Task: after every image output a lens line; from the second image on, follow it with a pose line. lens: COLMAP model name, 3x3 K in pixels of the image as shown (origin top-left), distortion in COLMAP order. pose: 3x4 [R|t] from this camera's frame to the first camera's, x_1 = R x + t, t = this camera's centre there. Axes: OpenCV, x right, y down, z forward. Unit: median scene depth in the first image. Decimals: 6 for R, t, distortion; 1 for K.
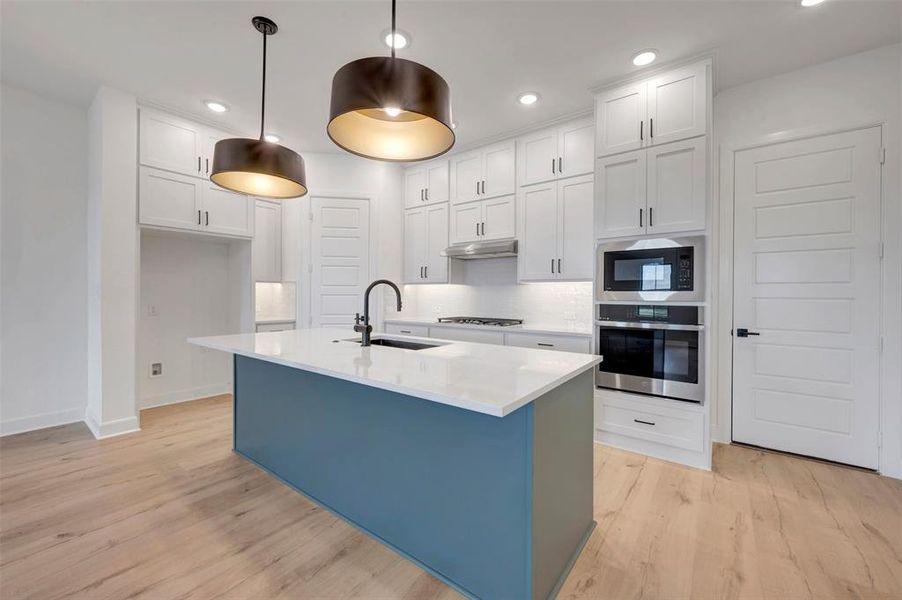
lens RADIAL K [[356.6, 0, 451.4], [0, 356.6, 293.6], [0, 0, 1]] dist [0.000309, 0.000390]
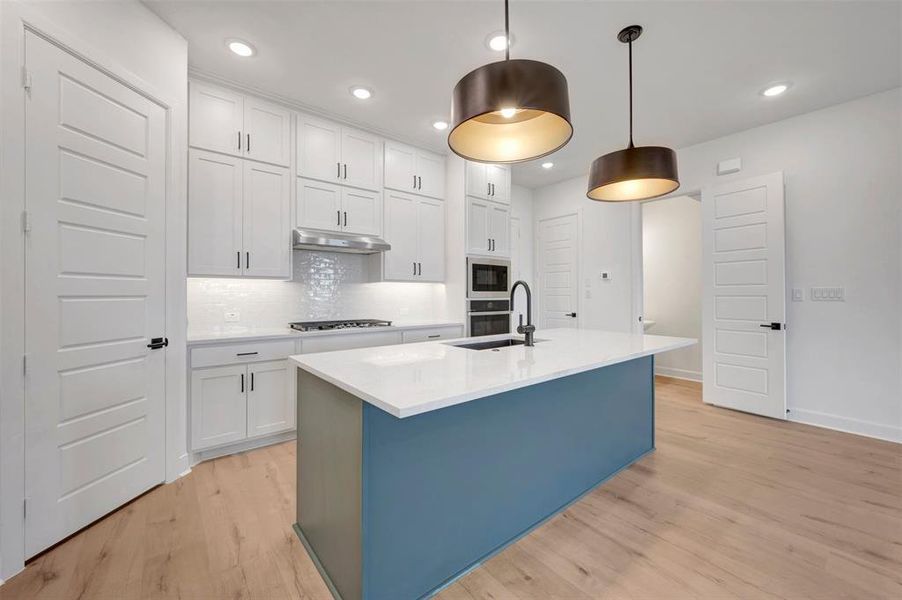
lens RADIAL K [[356.6, 0, 451.4], [0, 356.6, 293.6], [0, 0, 1]] dist [0.000309, 0.000390]
pose [[0.237487, -0.003906, 0.971383, -0.921044], [-0.001938, 0.999988, 0.004495, -0.003648], [-0.971389, -0.002950, 0.237477, 0.705556]]
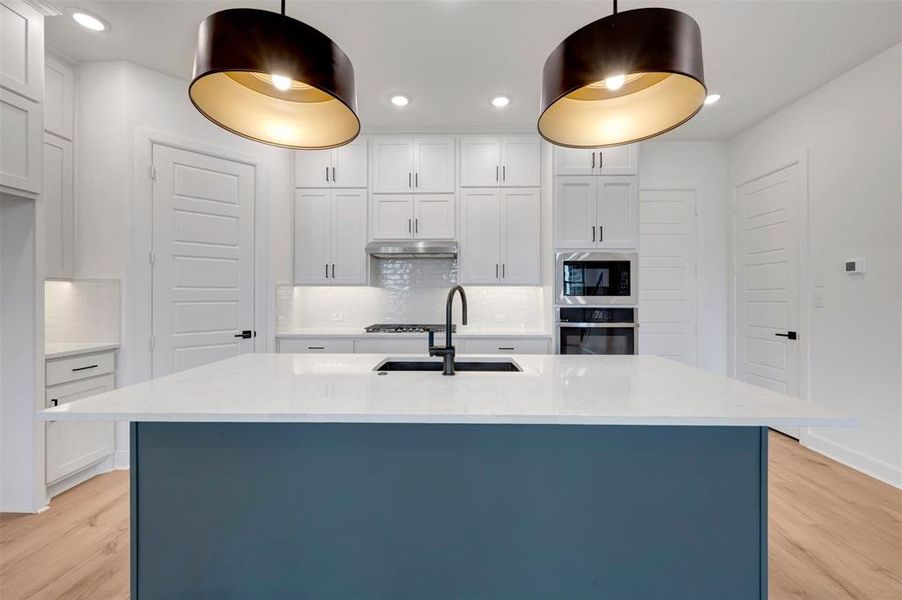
lens RADIAL K [[356.6, 0, 451.4], [0, 356.6, 293.6], [0, 0, 1]] dist [0.000309, 0.000390]
pose [[0.809203, -0.001765, 0.587526, -0.485395], [0.001808, 0.999998, 0.000513, -0.014260], [-0.587526, 0.000647, 0.809205, 0.287427]]
